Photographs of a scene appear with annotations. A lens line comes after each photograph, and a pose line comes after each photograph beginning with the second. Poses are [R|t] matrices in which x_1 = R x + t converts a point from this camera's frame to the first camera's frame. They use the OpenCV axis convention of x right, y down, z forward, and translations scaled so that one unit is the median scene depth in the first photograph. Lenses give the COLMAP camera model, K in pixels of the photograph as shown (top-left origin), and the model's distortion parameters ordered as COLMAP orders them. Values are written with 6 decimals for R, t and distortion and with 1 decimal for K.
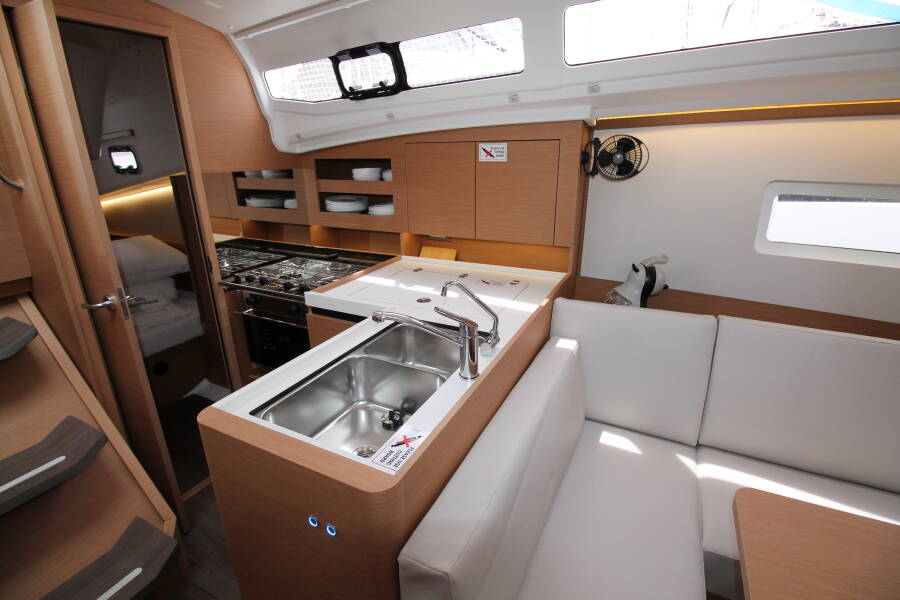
lens RADIAL K [[415.6, 0, 454.3], [0, 415.6, 292.8], [0, 0, 1]] dist [0.001485, -0.017535]
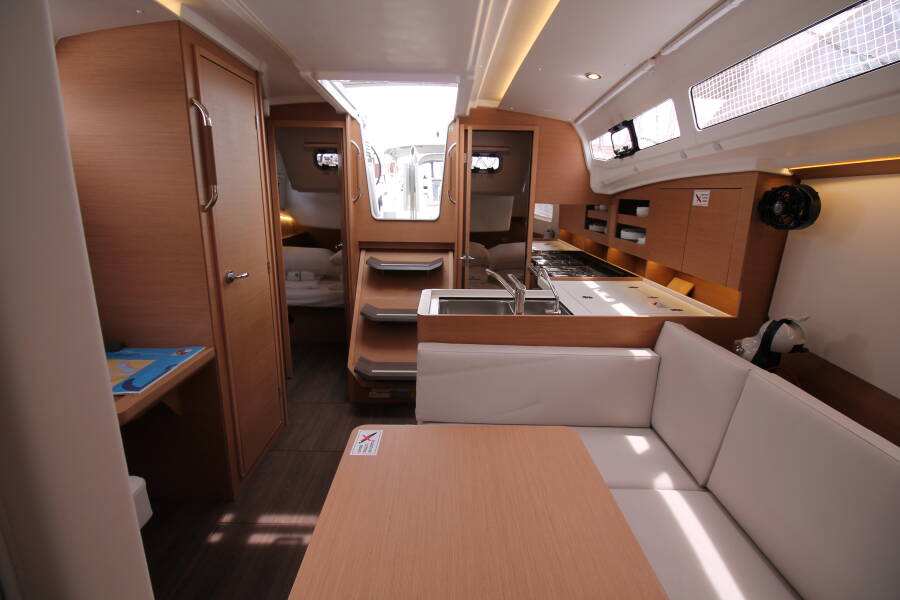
lens RADIAL K [[415.6, 0, 454.3], [0, 415.6, 292.8], [0, 0, 1]] dist [0.001485, -0.017535]
pose [[0.456166, 0.230188, -0.859608, 0.801736], [-0.305881, 0.947668, 0.091448, 0.010296], [0.835673, 0.221223, 0.502704, -0.075773]]
